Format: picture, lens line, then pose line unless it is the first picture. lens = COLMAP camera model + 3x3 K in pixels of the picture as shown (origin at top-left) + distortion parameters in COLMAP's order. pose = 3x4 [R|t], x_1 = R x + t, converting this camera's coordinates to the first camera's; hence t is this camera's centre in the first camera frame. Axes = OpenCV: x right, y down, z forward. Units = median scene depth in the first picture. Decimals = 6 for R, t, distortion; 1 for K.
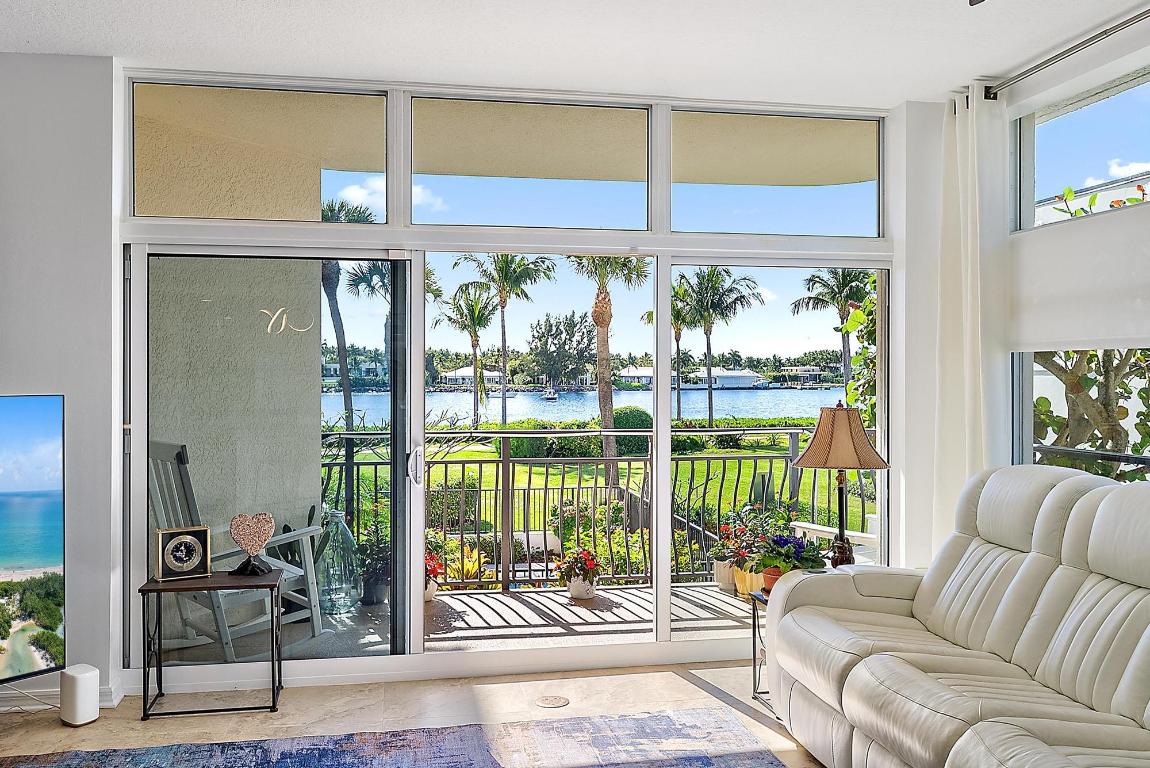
lens RADIAL K [[988.3, 0, 576.2], [0, 988.3, 380.4], [0, 0, 1]] dist [0.005488, -0.001897]
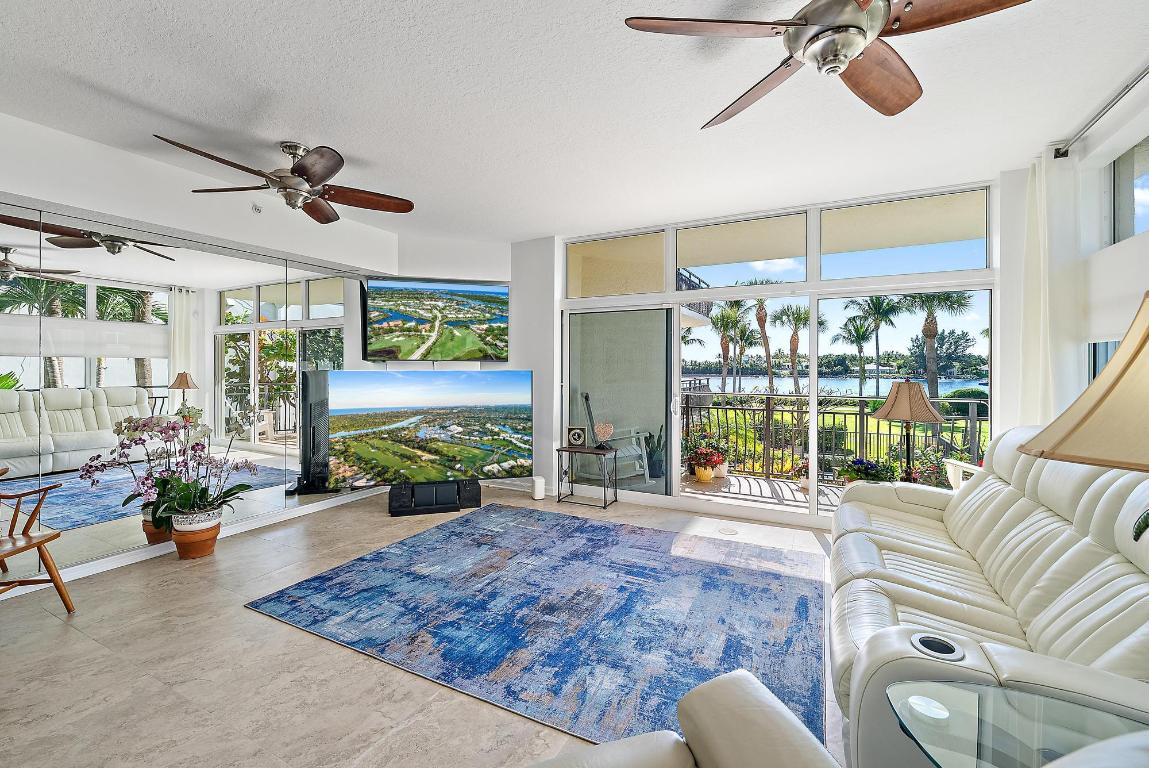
lens RADIAL K [[479.8, 0, 572.8], [0, 479.8, 367.7], [0, 0, 1]] dist [-0.000659, -0.000058]
pose [[0.787326, 0.001751, -0.616534, 0.288006], [-0.006139, 0.999969, -0.004999, 0.011387], [0.616506, 0.007721, 0.787312, 0.068803]]
